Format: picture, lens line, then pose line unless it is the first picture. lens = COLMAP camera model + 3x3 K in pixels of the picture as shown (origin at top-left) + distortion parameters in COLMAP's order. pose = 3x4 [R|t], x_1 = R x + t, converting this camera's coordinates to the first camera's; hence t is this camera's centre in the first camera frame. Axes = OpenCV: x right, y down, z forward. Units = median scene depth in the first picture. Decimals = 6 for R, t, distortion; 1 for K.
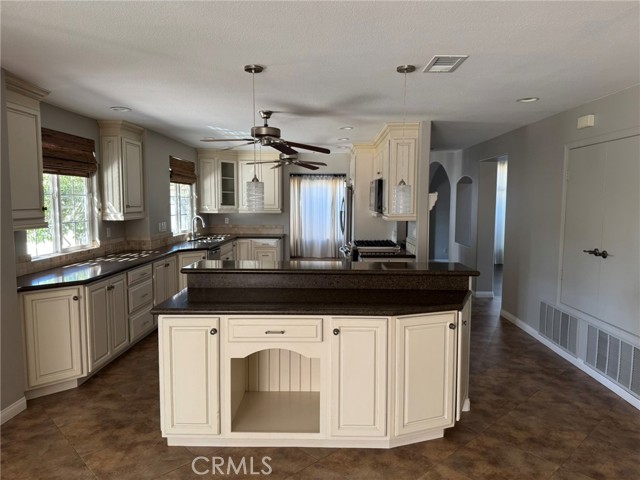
lens RADIAL K [[453.5, 0, 337.3], [0, 453.5, 240.3], [0, 0, 1]] dist [0.016404, -0.029096]
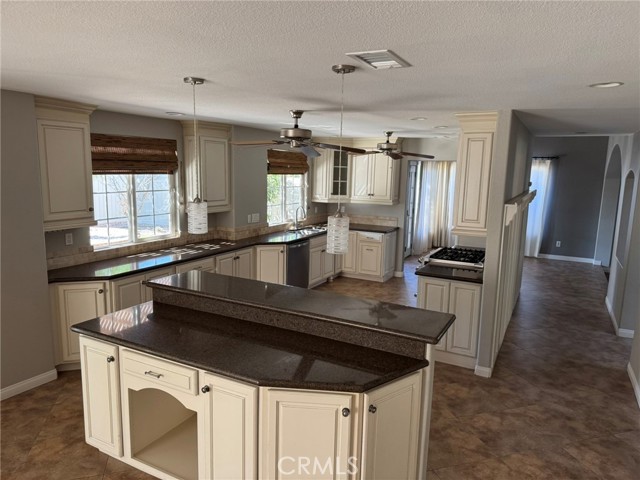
lens RADIAL K [[453.5, 0, 322.2], [0, 453.5, 243.0], [0, 0, 1]] dist [0.016404, -0.029096]
pose [[0.889731, 0.092977, -0.446917, 0.291022], [-0.063262, 0.994705, 0.080997, -0.084455], [0.452081, -0.043792, 0.890901, 0.171337]]
